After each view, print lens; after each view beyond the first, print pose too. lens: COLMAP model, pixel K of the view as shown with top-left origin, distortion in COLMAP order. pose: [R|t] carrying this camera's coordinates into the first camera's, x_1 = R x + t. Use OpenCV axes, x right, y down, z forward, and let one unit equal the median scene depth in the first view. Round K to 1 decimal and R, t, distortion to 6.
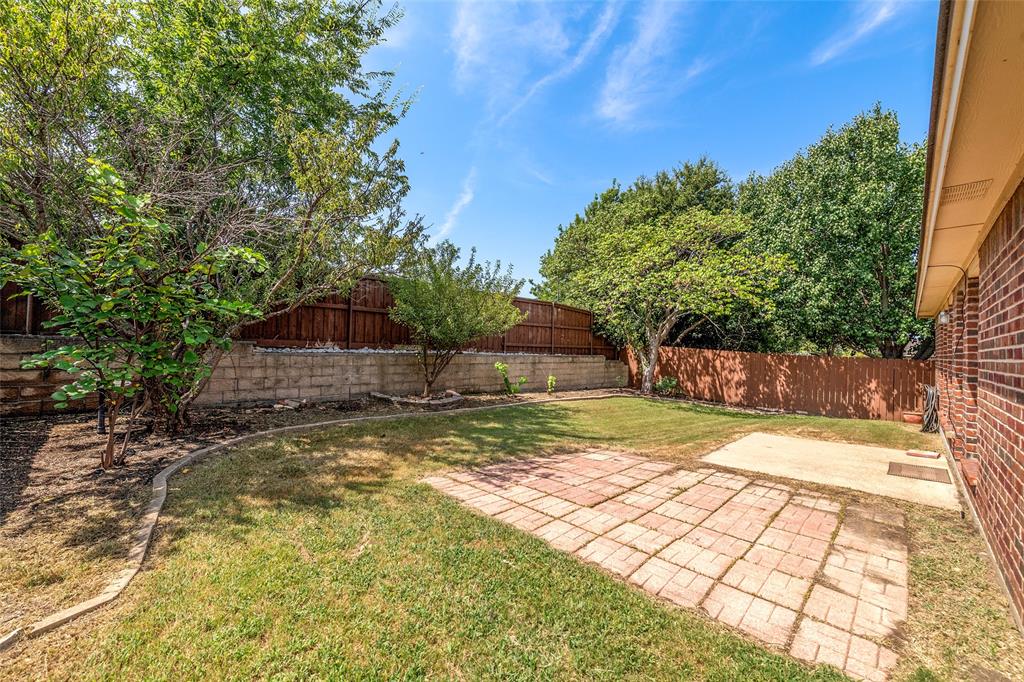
lens RADIAL K [[407.2, 0, 514.5], [0, 407.2, 342.4], [0, 0, 1]] dist [0.000019, -0.000064]
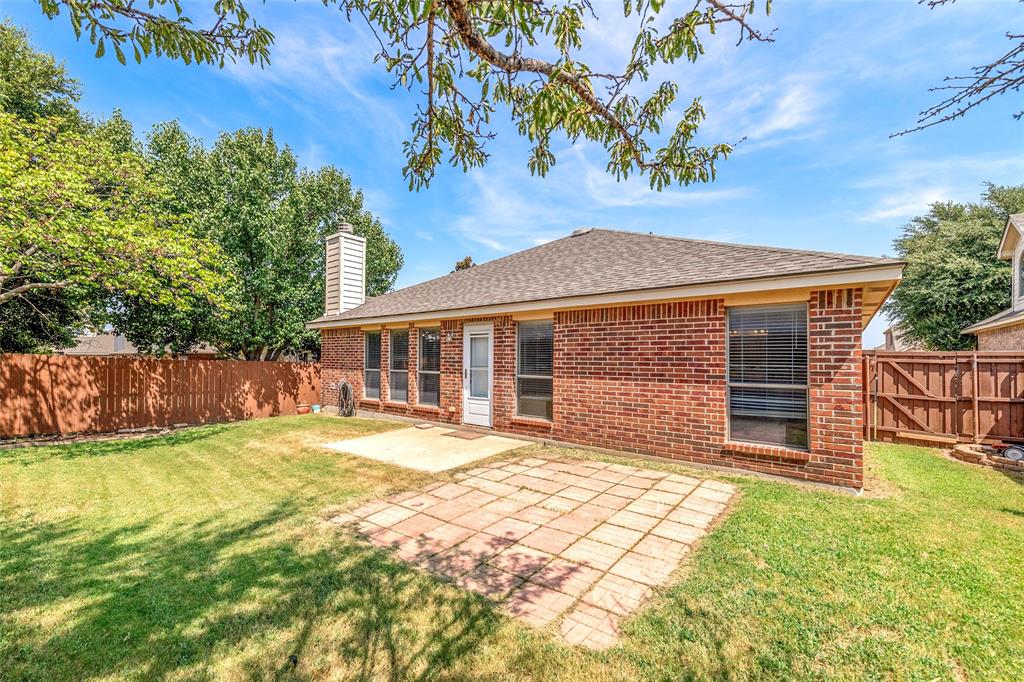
lens RADIAL K [[407.2, 0, 512.4], [0, 407.2, 348.3], [0, 0, 1]] dist [0.000019, -0.000064]
pose [[-0.104465, 0.002551, 0.994525, -0.642951], [-0.023647, 0.999708, -0.005048, -0.015024], [-0.994247, -0.024045, -0.104374, 1.062441]]
